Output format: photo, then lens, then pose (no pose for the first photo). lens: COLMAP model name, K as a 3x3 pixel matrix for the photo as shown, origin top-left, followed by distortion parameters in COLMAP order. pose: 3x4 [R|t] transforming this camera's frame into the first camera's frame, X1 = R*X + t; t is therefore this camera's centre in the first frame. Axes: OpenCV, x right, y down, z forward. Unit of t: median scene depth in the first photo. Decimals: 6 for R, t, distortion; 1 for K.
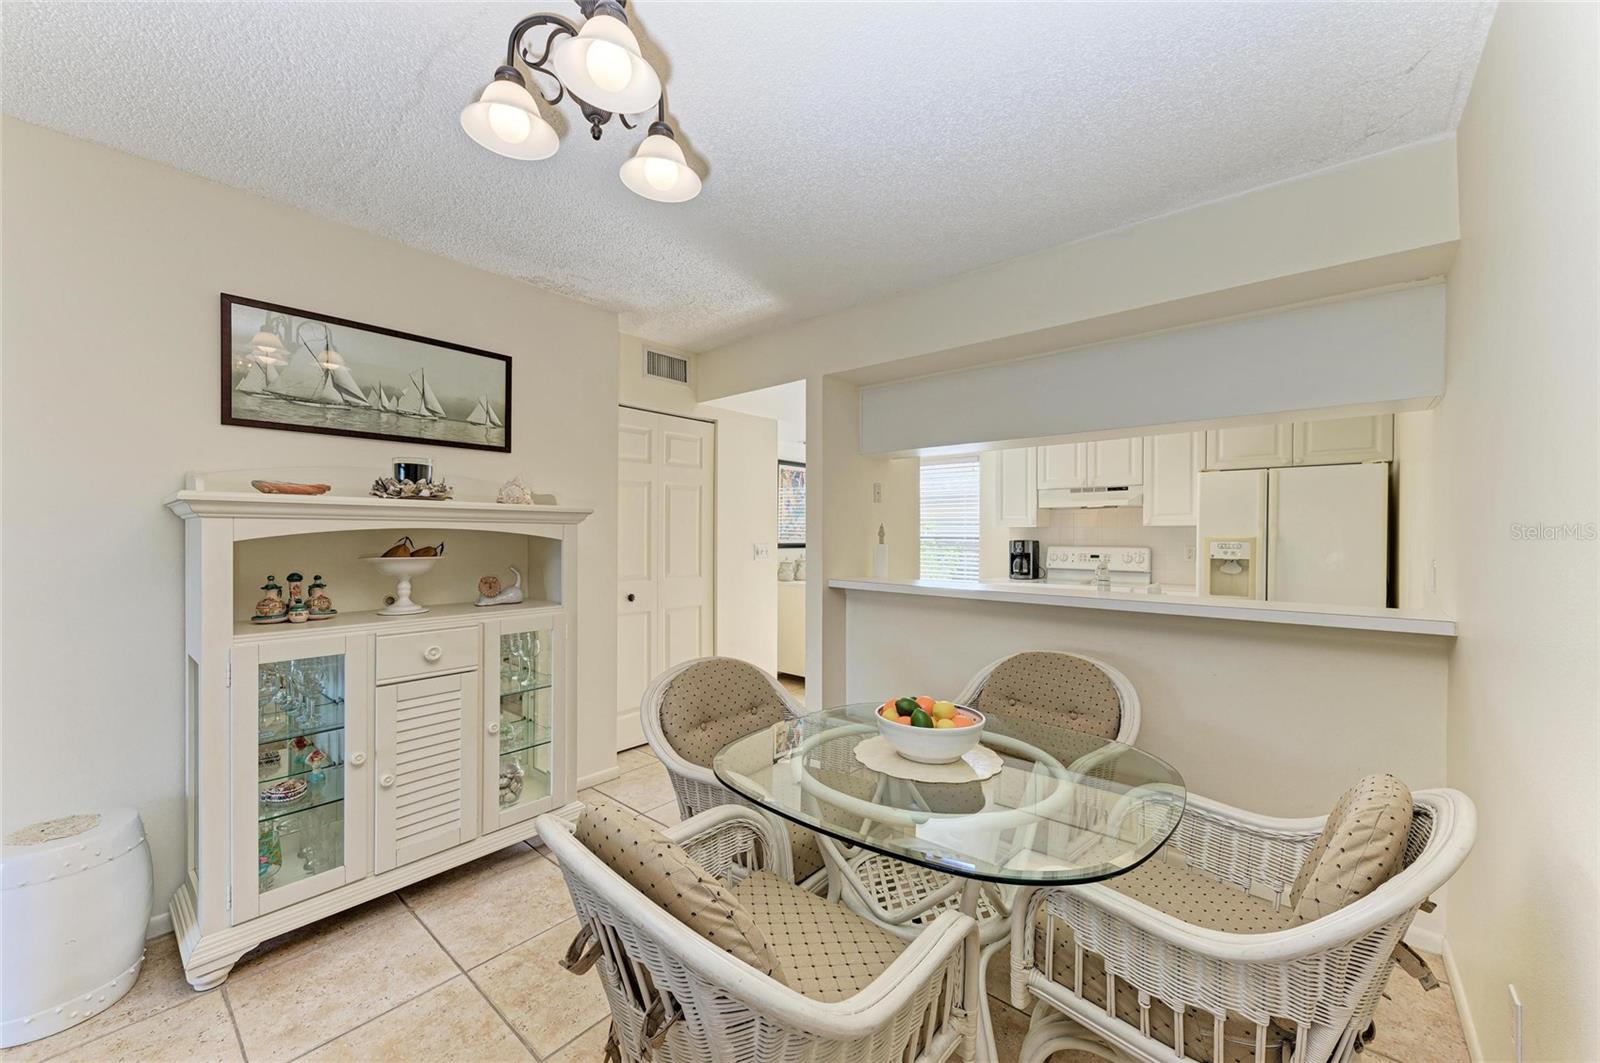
lens RADIAL K [[606.5, 0, 802.8], [0, 606.5, 535.4], [0, 0, 1]] dist [0.001069, -0.000031]
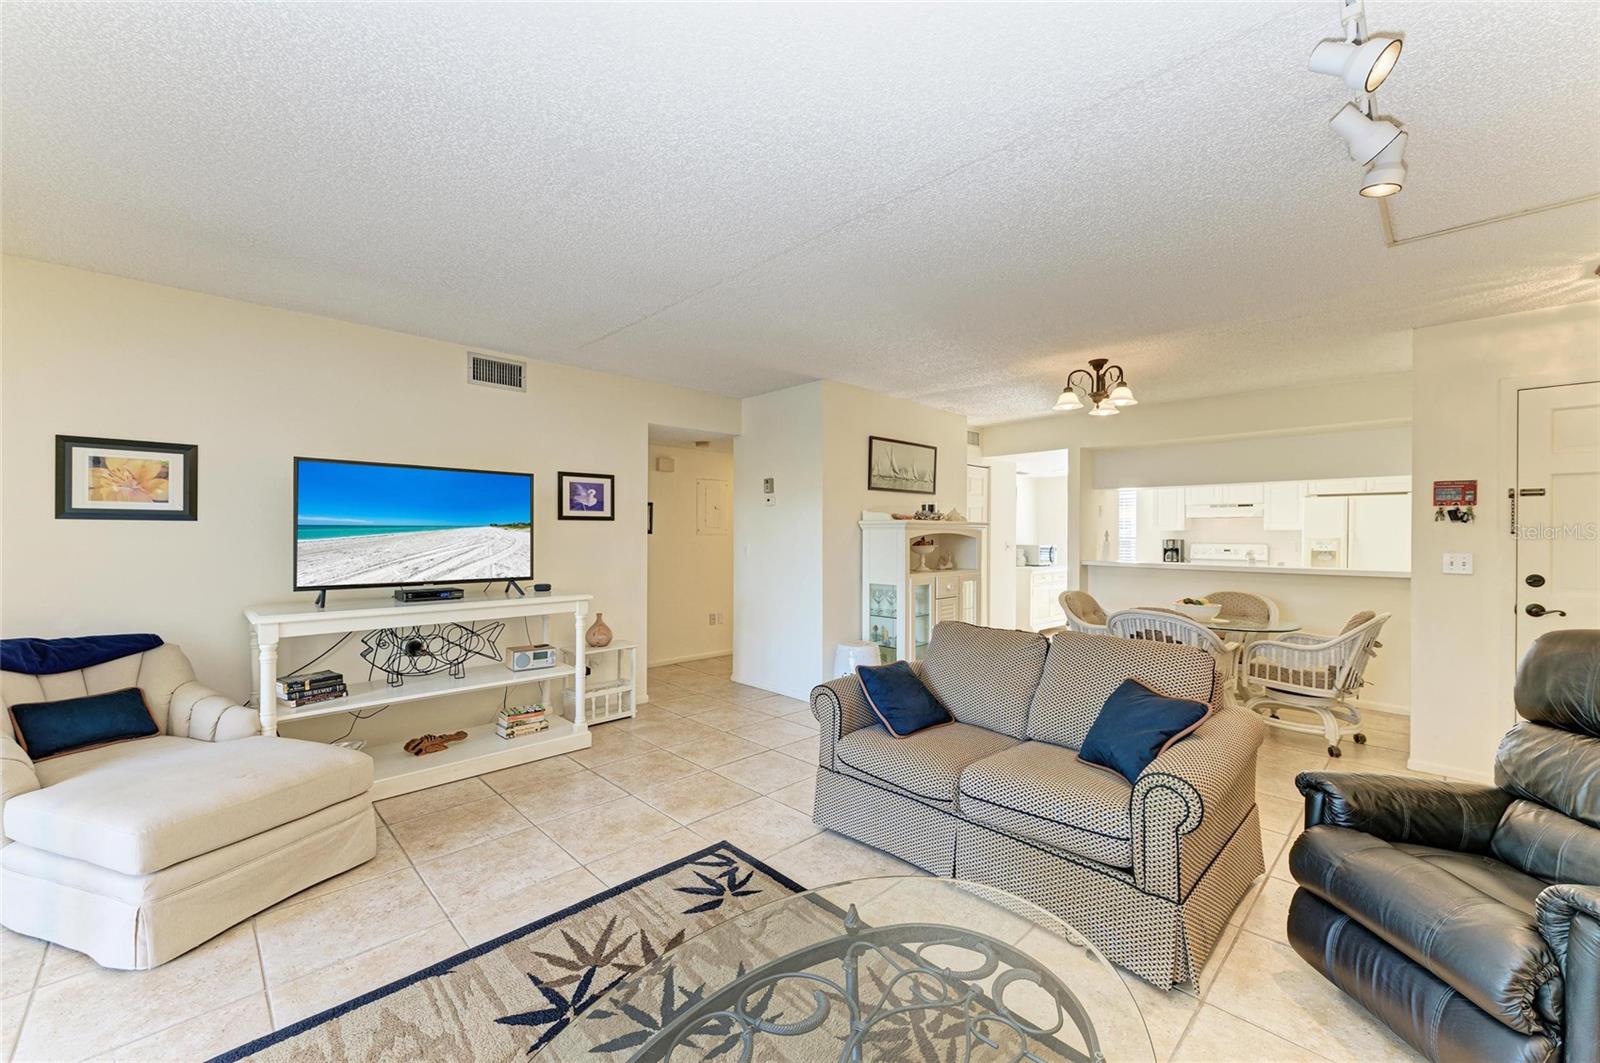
lens RADIAL K [[626.5, 0, 795.3], [0, 626.5, 533.7], [0, 0, 1]] dist [0.000903, 0.000138]
pose [[0.995353, 0.000441, -0.096291, -0.504235], [-0.000677, 0.999997, -0.002415, -0.001732], [0.096290, 0.002469, 0.995350, -0.748802]]
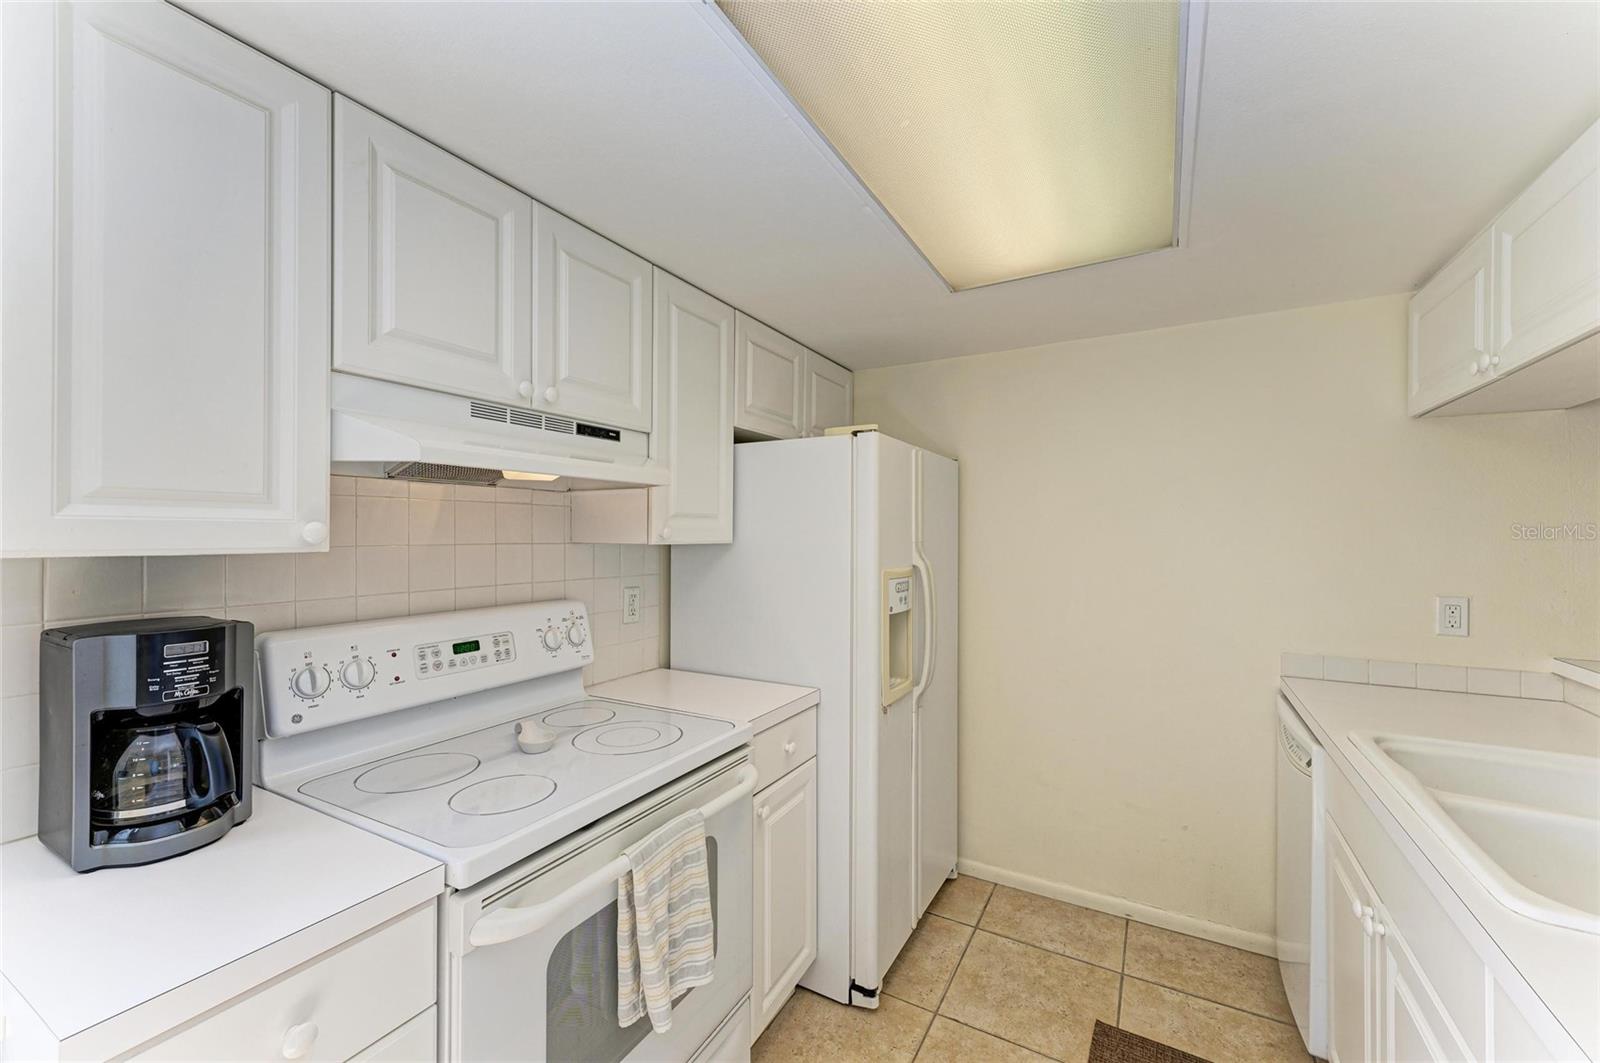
lens RADIAL K [[635.6, 0, 800.0], [0, 635.6, 531.5], [0, 0, 1]] dist [0.001741, 0.000092]
pose [[-0.195584, 0.000338, 0.980687, 0.178475], [-0.003298, 0.999994, -0.001002, -0.025591], [-0.980681, -0.003430, -0.195582, 1.086623]]
